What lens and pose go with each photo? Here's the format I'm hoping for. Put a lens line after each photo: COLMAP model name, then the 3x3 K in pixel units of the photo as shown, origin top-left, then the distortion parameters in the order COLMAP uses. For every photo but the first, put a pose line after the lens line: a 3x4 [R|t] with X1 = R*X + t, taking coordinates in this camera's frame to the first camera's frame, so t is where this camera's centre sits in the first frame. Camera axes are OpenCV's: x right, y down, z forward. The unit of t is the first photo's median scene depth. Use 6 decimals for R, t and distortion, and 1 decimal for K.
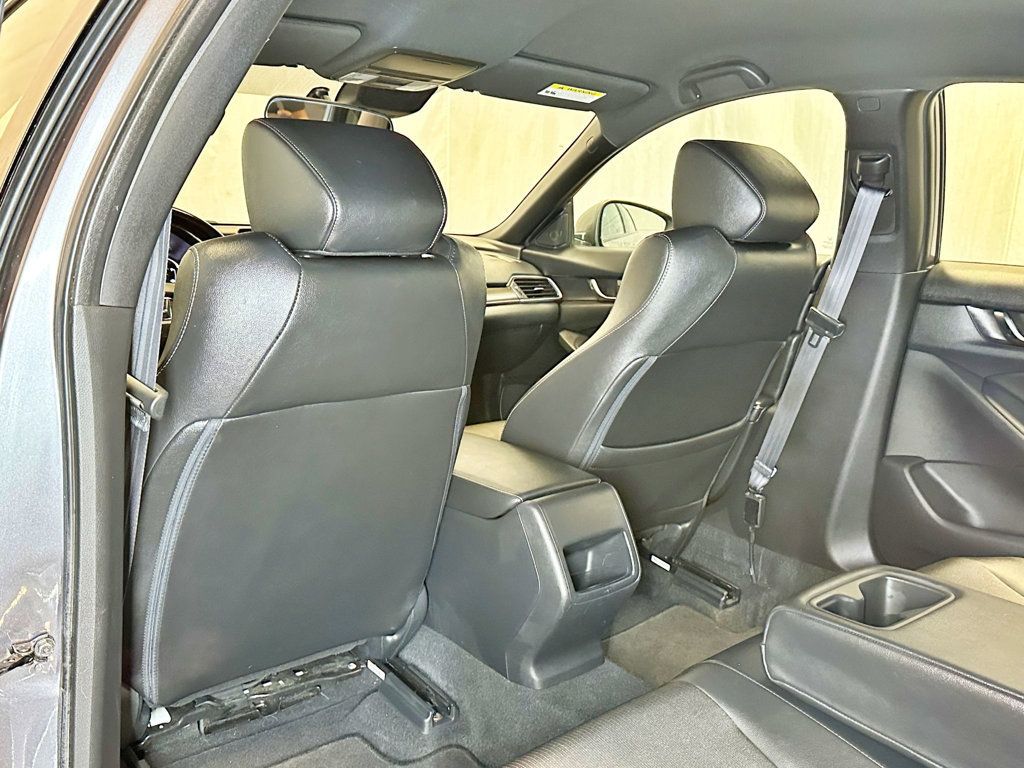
lens RADIAL K [[944.6, 0, 512.0], [0, 944.6, 384.0], [0, 0, 1]] dist [0.162773, -0.340427]
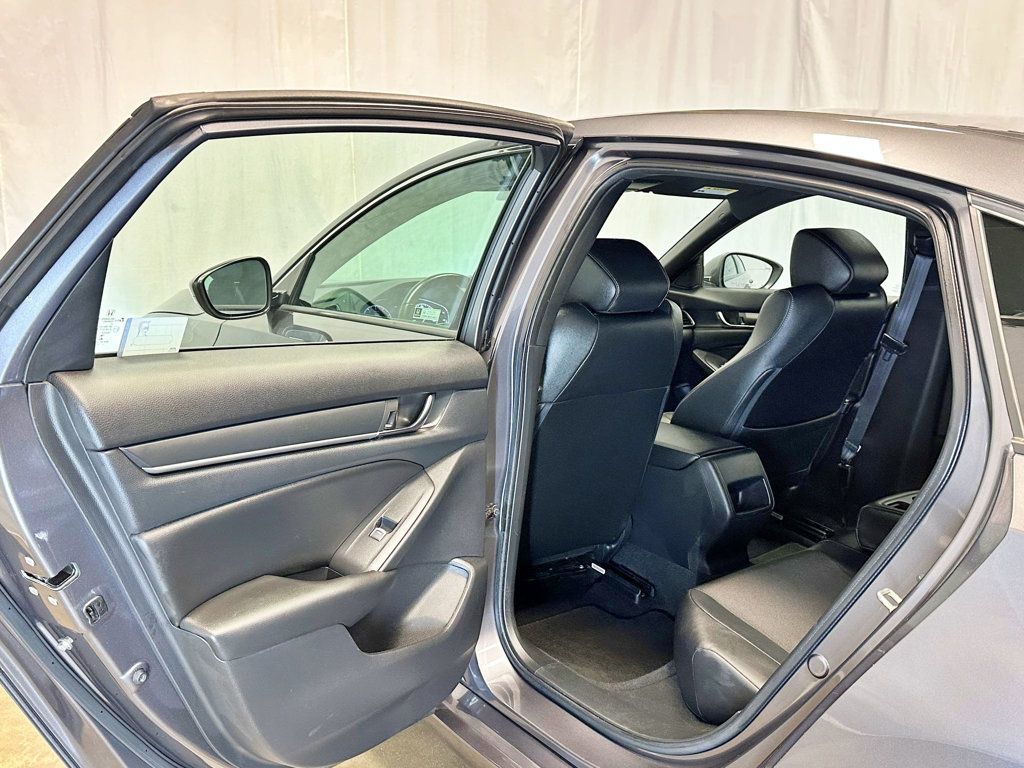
lens RADIAL K [[944.6, 0, 512.0], [0, 944.6, 384.0], [0, 0, 1]] dist [0.162773, -0.340427]
pose [[0.997412, -0.005091, -0.071719, -0.162979], [0.004048, 0.999884, -0.014678, 0.017680], [0.071785, 0.014349, 0.997317, -0.547365]]
